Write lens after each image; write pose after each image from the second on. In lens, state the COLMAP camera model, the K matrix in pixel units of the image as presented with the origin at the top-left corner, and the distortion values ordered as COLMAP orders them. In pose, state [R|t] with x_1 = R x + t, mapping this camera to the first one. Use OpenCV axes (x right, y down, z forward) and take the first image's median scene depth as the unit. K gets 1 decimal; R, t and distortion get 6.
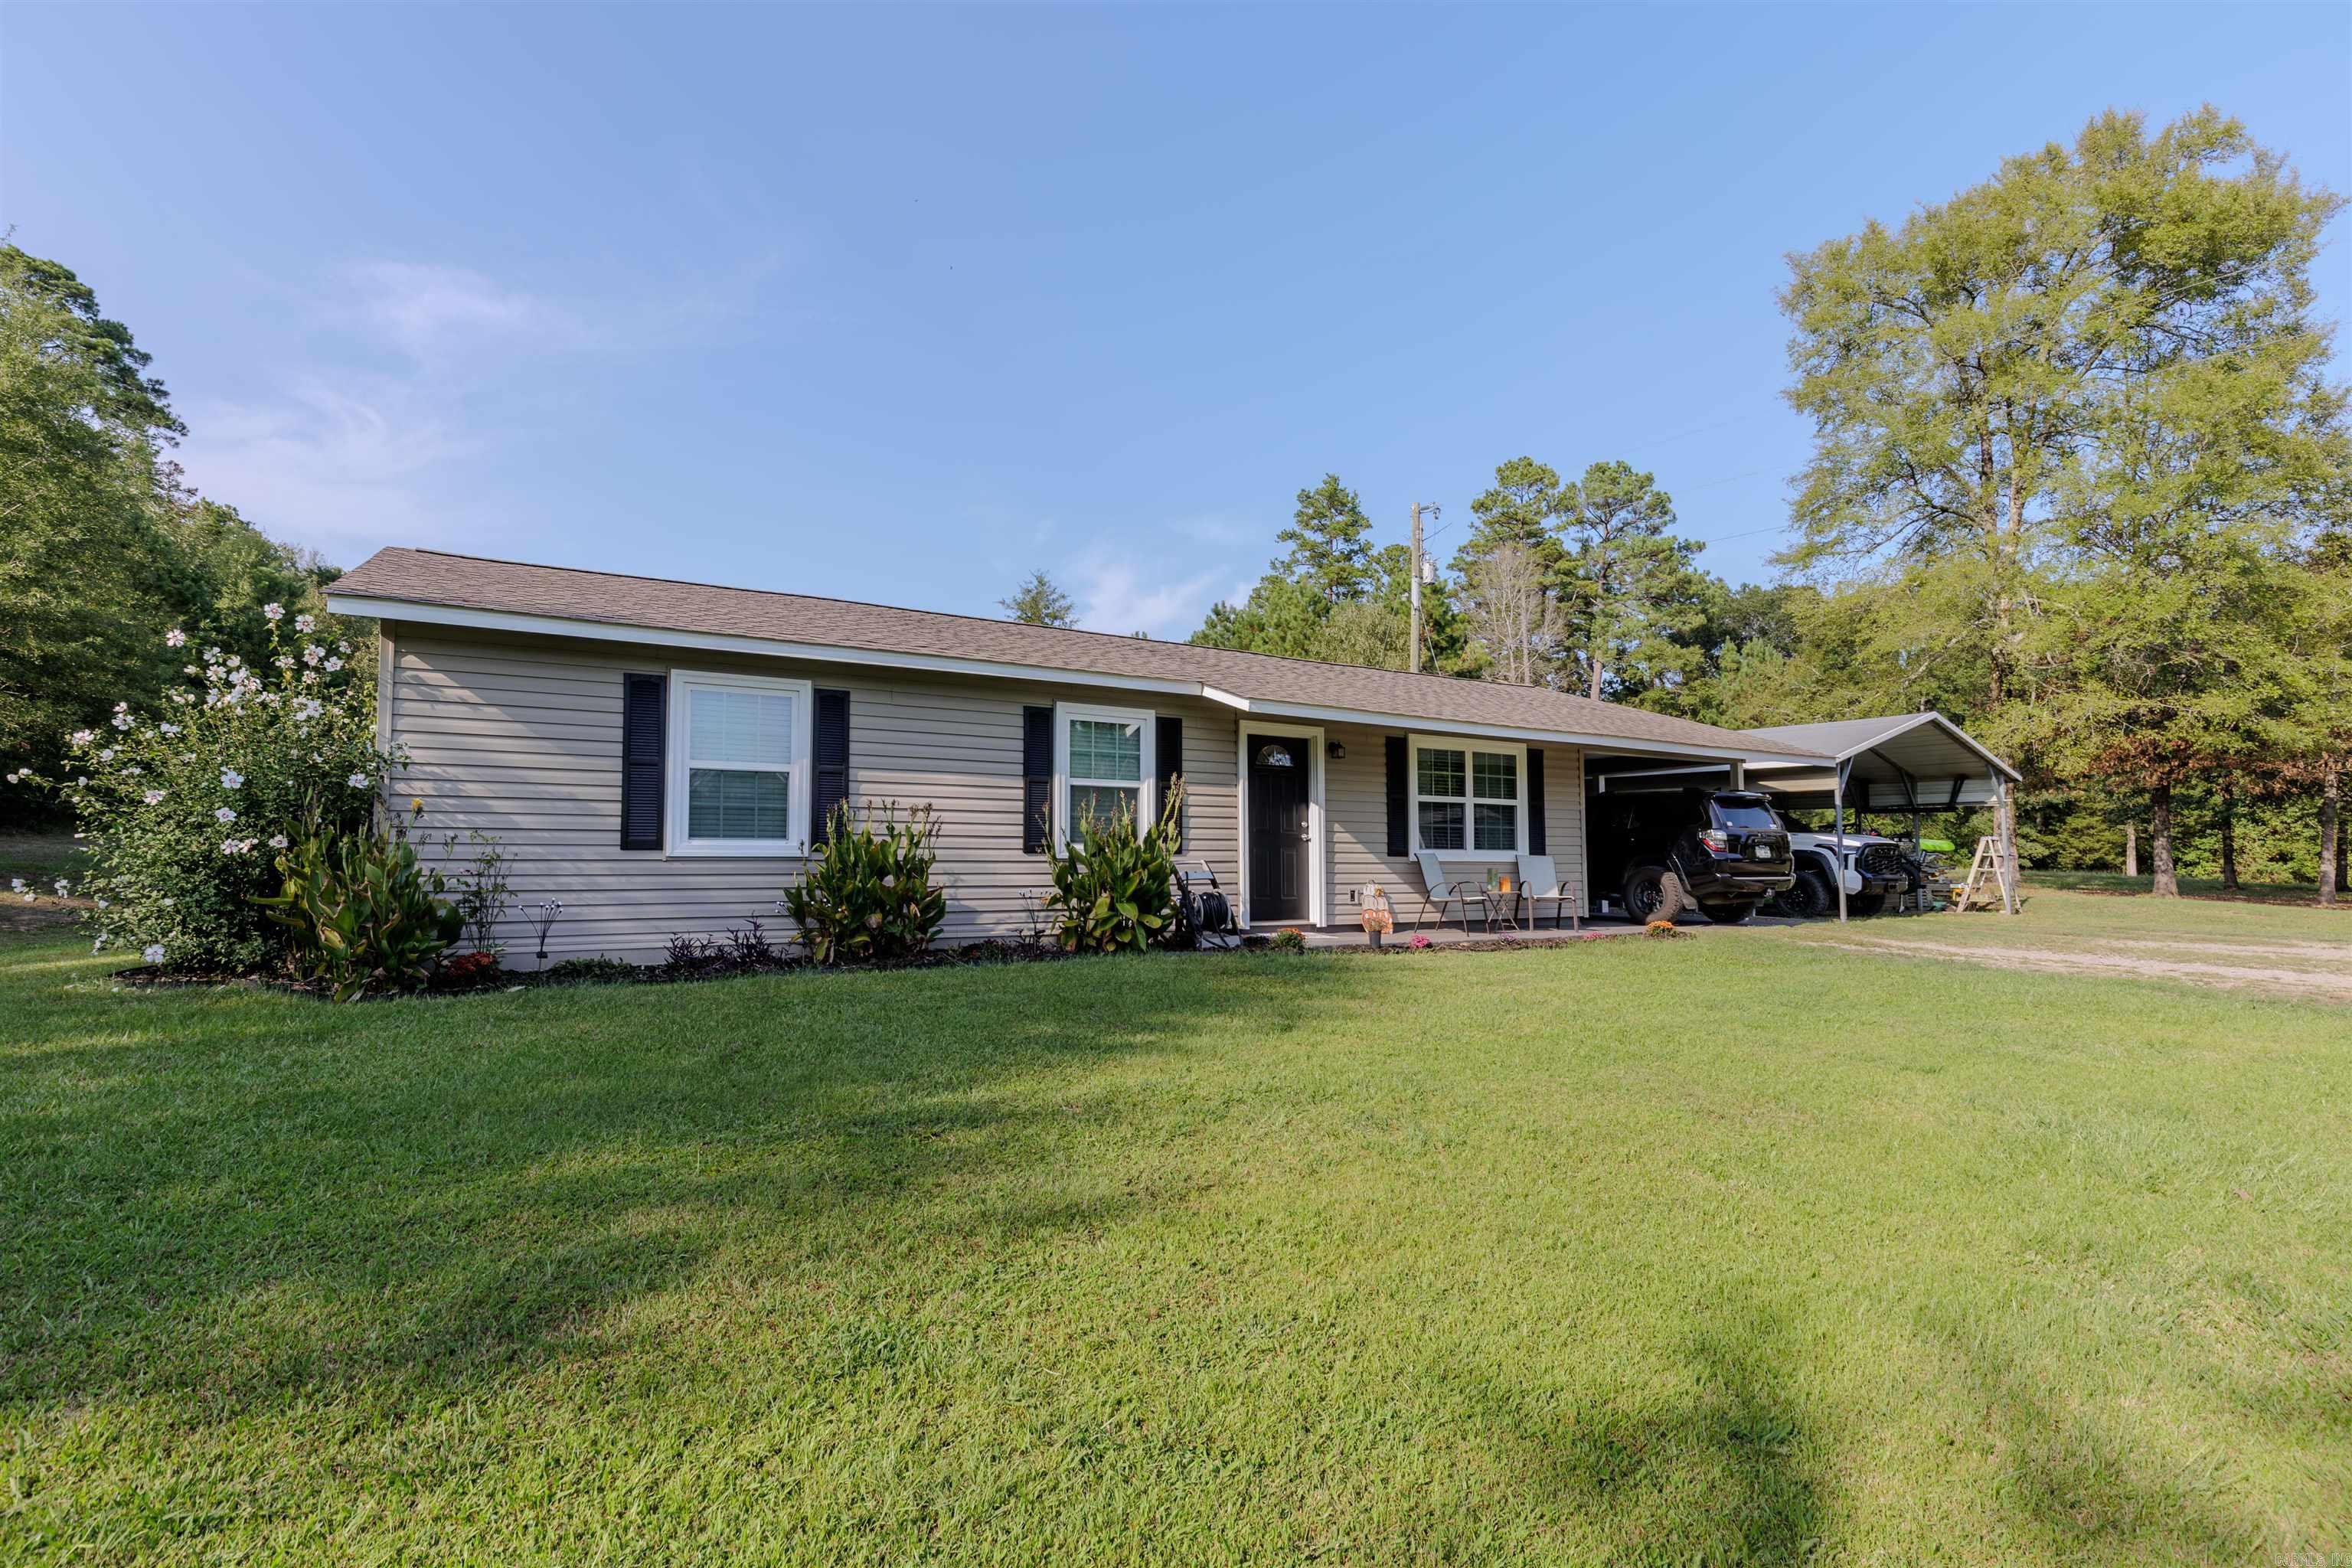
lens RADIAL K [[1104.3, 0, 1179.6], [0, 1104.3, 802.9], [0, 0, 1]] dist [-0.003780, 0.000659]
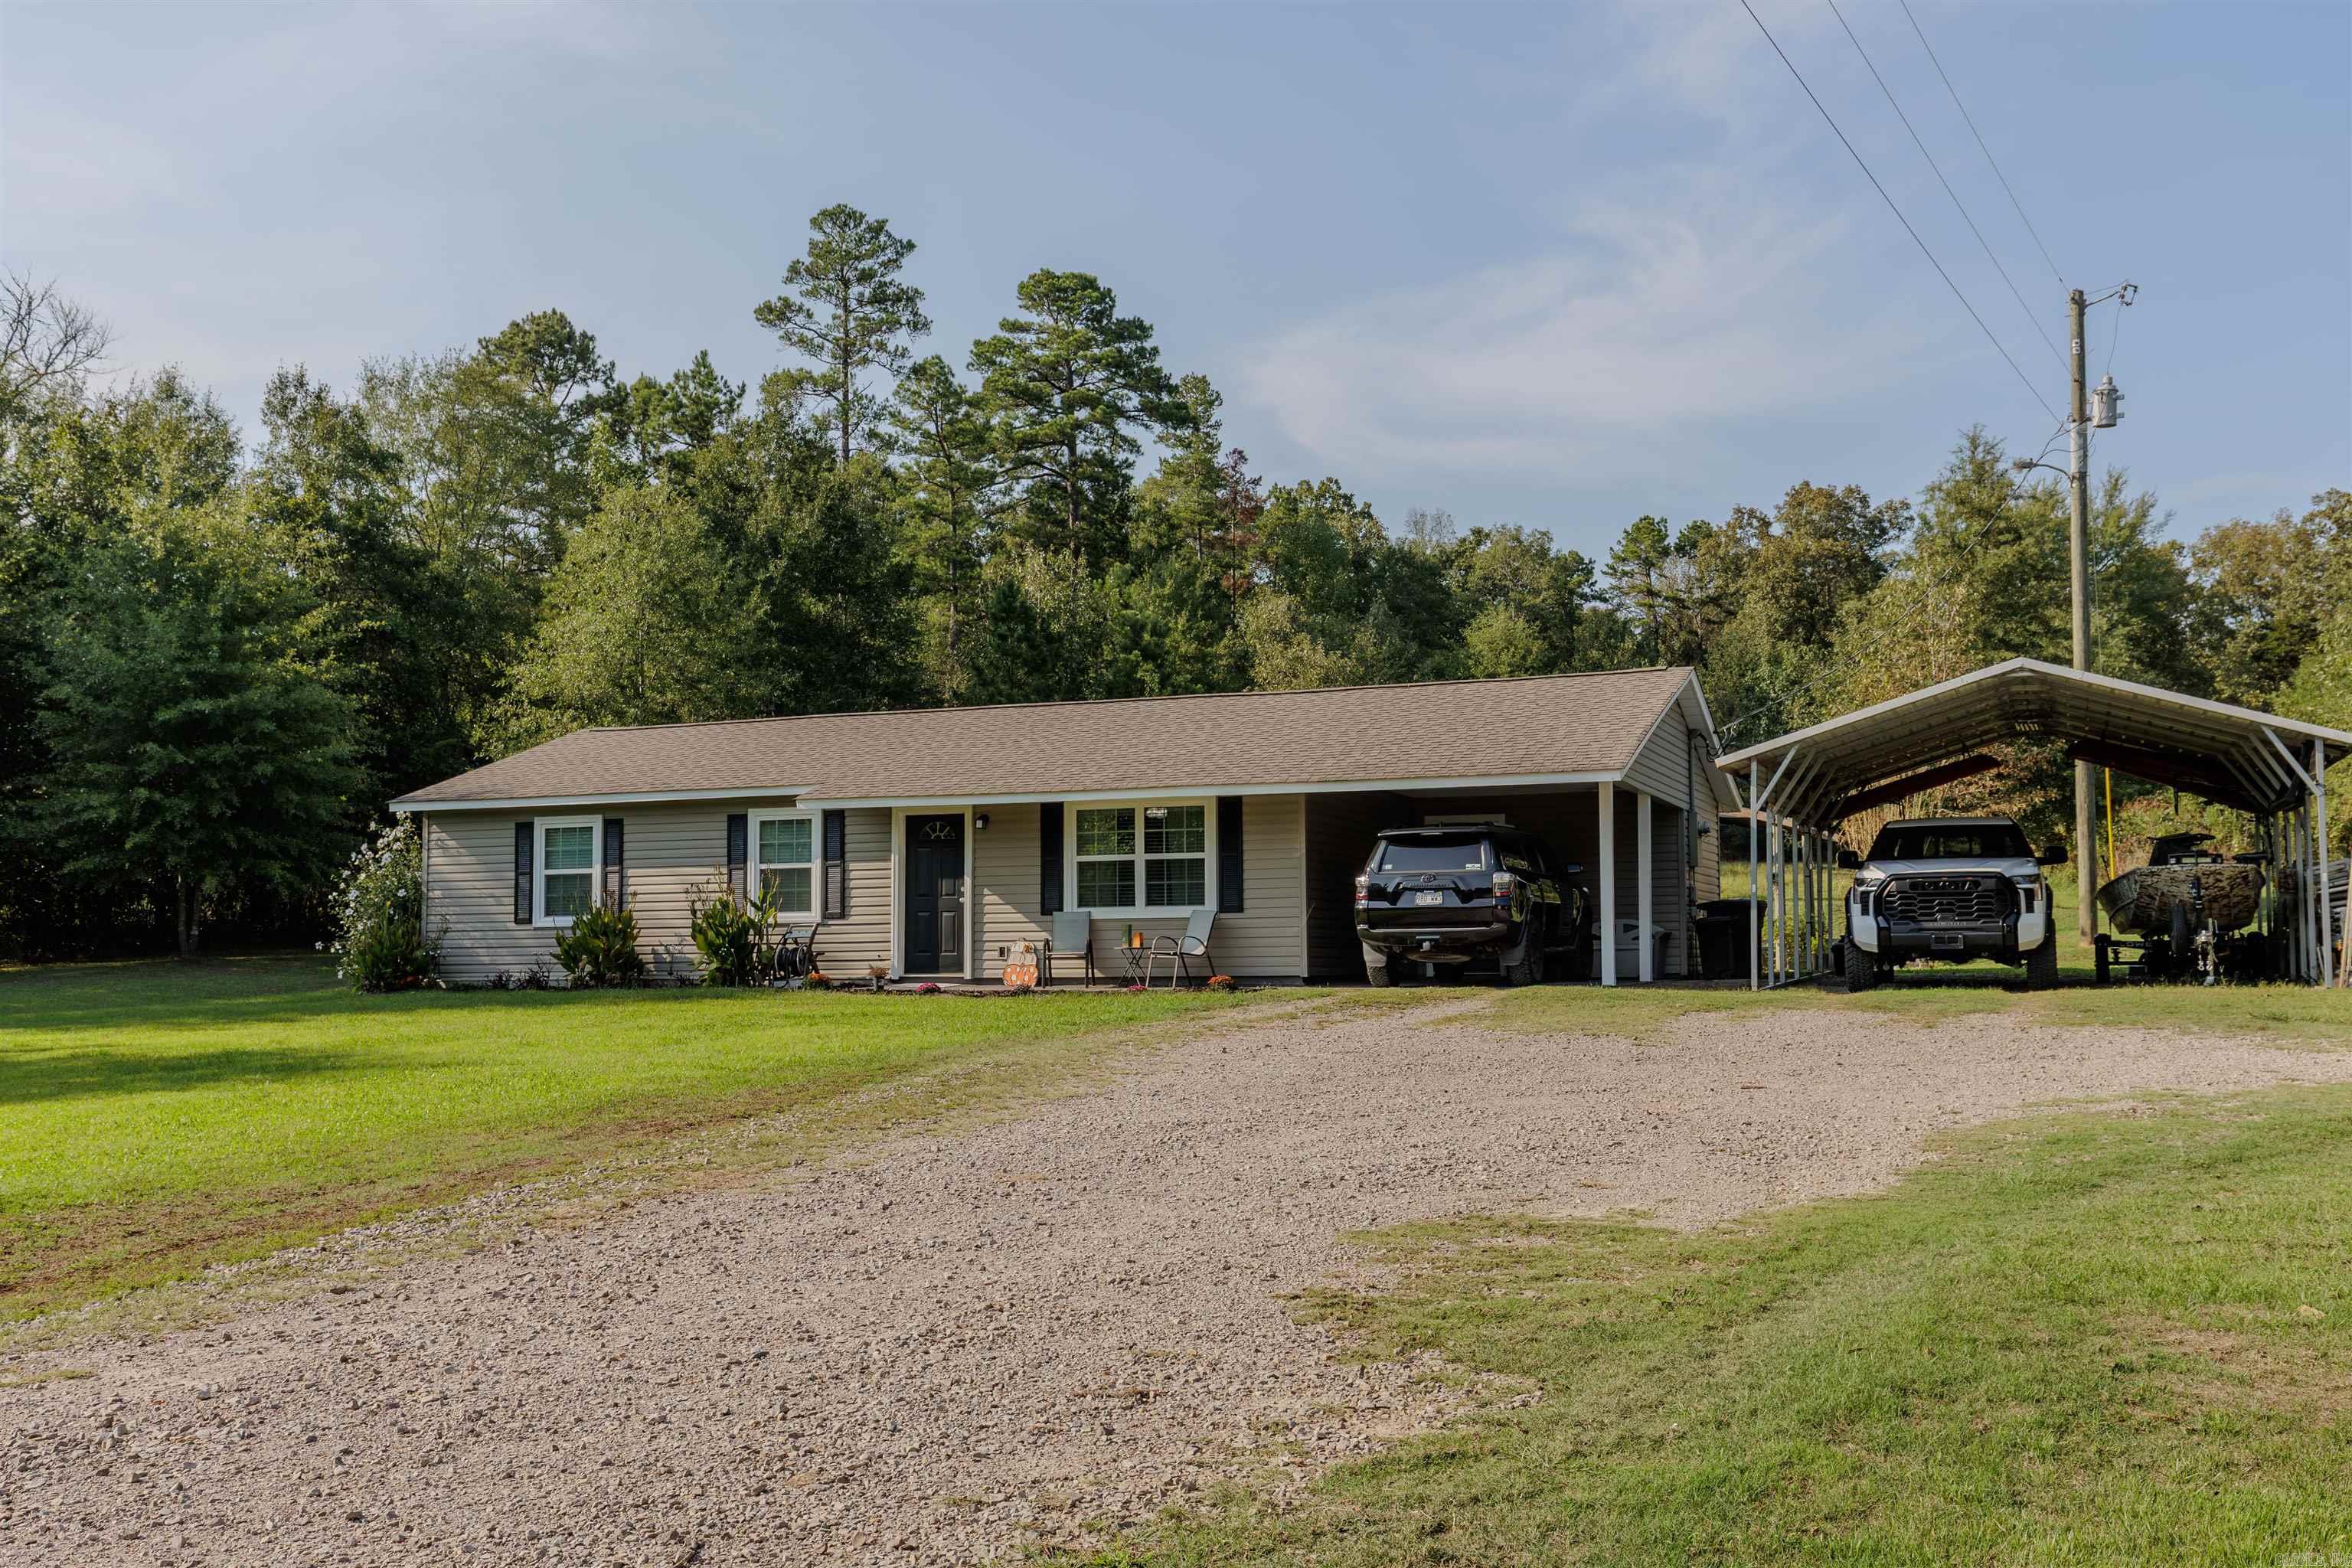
lens RADIAL K [[2284.7, 0, 1162.0], [0, 2284.7, 780.8], [0, 0, 1]] dist [0.004885, 0.000000]
pose [[0.594326, -0.069992, -0.801173, 1.932182], [0.054988, 0.997411, -0.046344, 0.025975], [0.802342, -0.016511, 0.596636, -0.213990]]
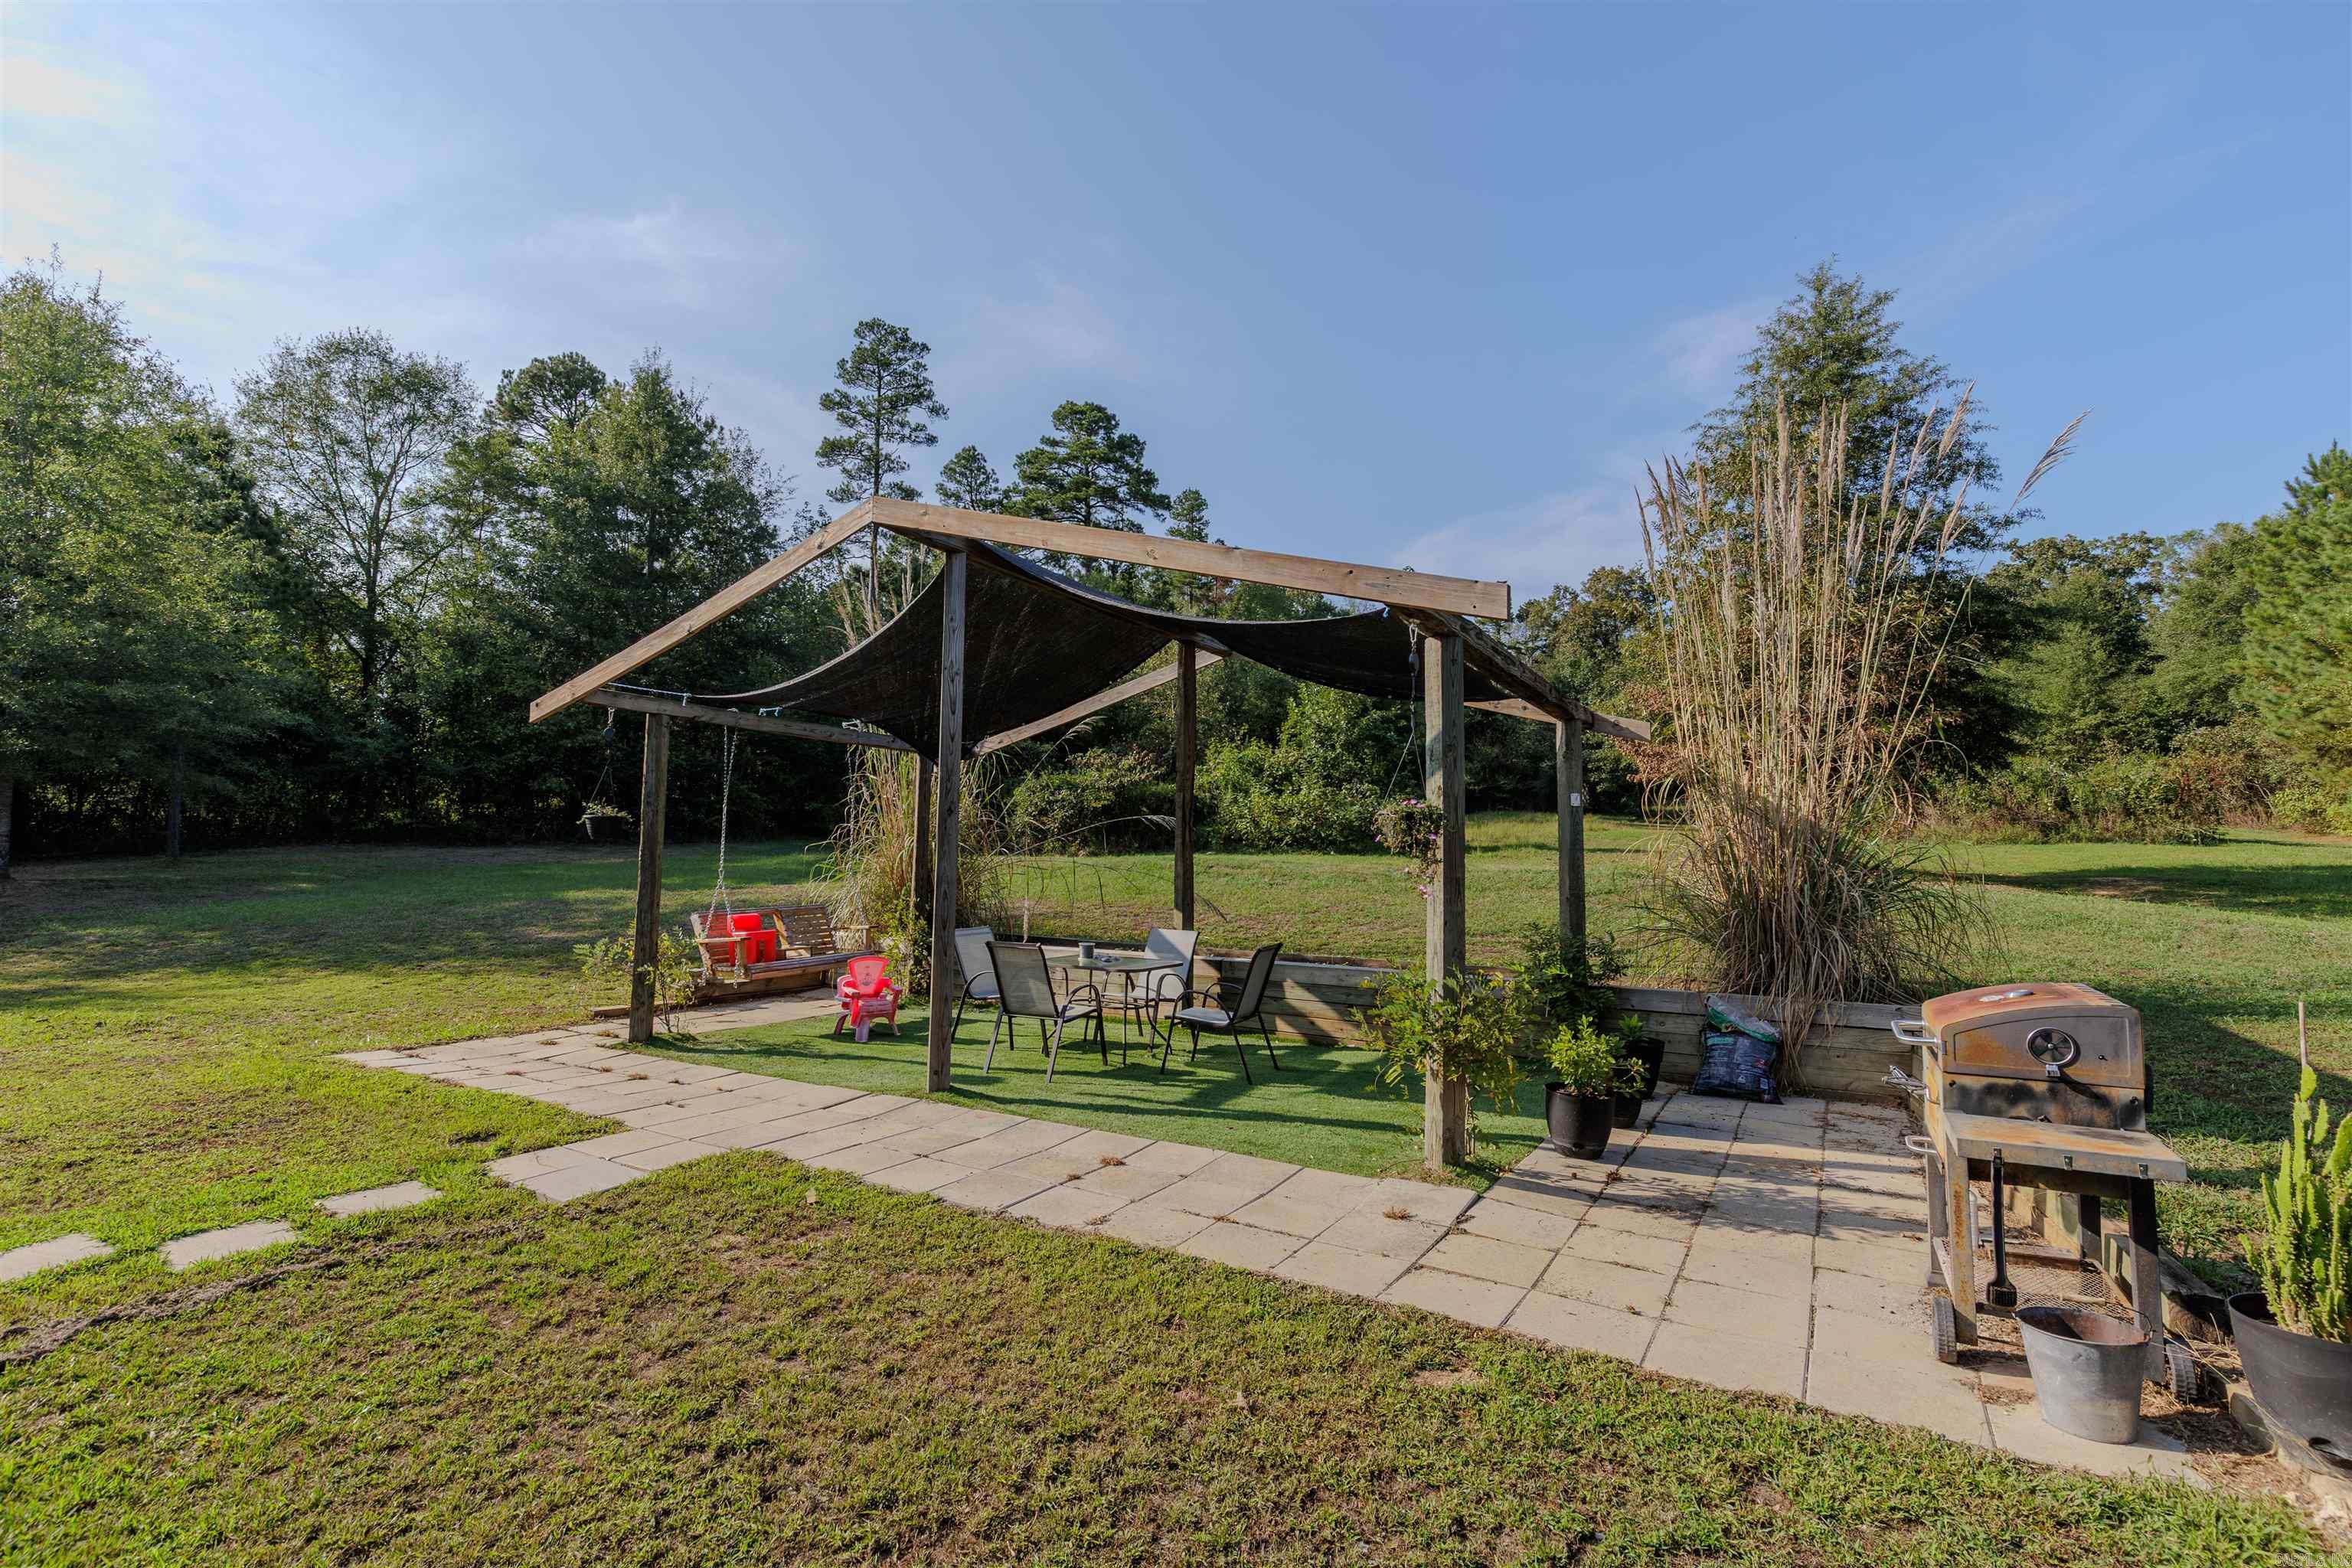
lens RADIAL K [[1071.9, 0, 1180.6], [0, 1071.9, 775.8], [0, 0, 1]] dist [0.008162, 0.000223]
pose [[0.514071, -0.057413, -0.855824, 0.373270], [0.032440, 0.998345, -0.047488, 0.049073], [0.857134, -0.003351, 0.515082, 1.816099]]
